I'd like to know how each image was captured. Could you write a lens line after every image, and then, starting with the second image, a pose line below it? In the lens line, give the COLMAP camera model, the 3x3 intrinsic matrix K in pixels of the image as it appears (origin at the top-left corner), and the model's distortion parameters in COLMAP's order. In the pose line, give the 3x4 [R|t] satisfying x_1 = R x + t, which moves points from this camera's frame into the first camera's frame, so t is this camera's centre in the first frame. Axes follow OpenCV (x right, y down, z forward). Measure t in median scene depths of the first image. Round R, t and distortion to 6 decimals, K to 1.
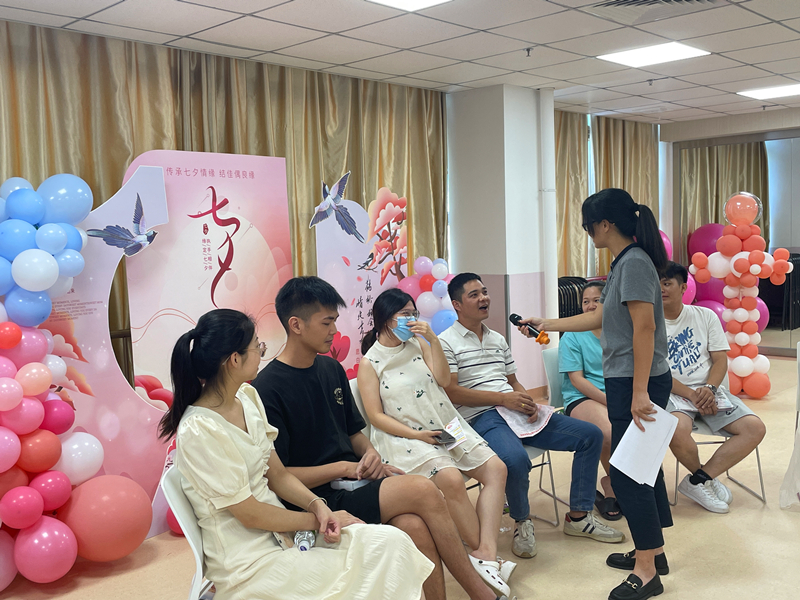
lens RADIAL K [[822.1, 0, 400.0], [0, 822.1, 300.0], [0, 0, 1]] dist [0.115522, 0.001188]
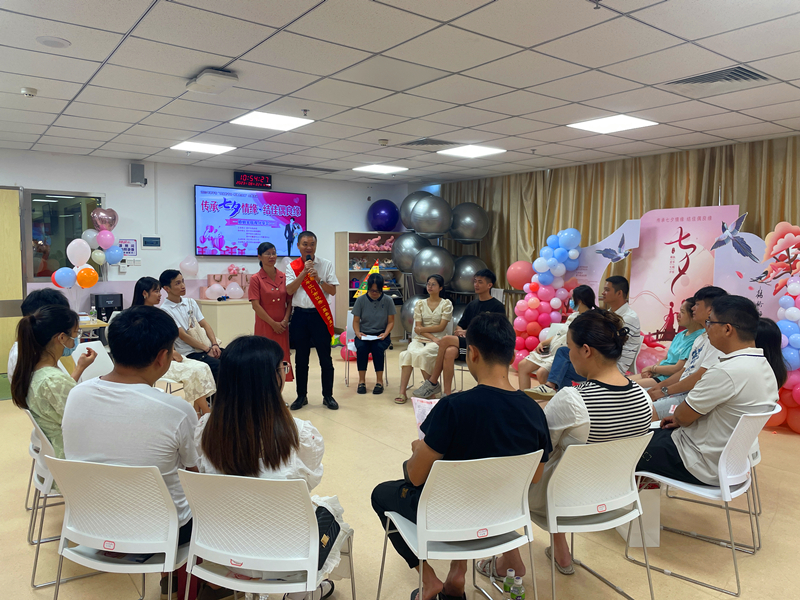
lens RADIAL K [[607.0, 0, 400.0], [0, 607.0, 300.0], [0, 0, 1]] dist [-0.001127, -0.001276]
pose [[-0.174322, 0.105787, -0.978990, 1.141507], [-0.080047, 0.989400, 0.121166, -0.088796], [0.981430, 0.099487, -0.164007, 0.620819]]
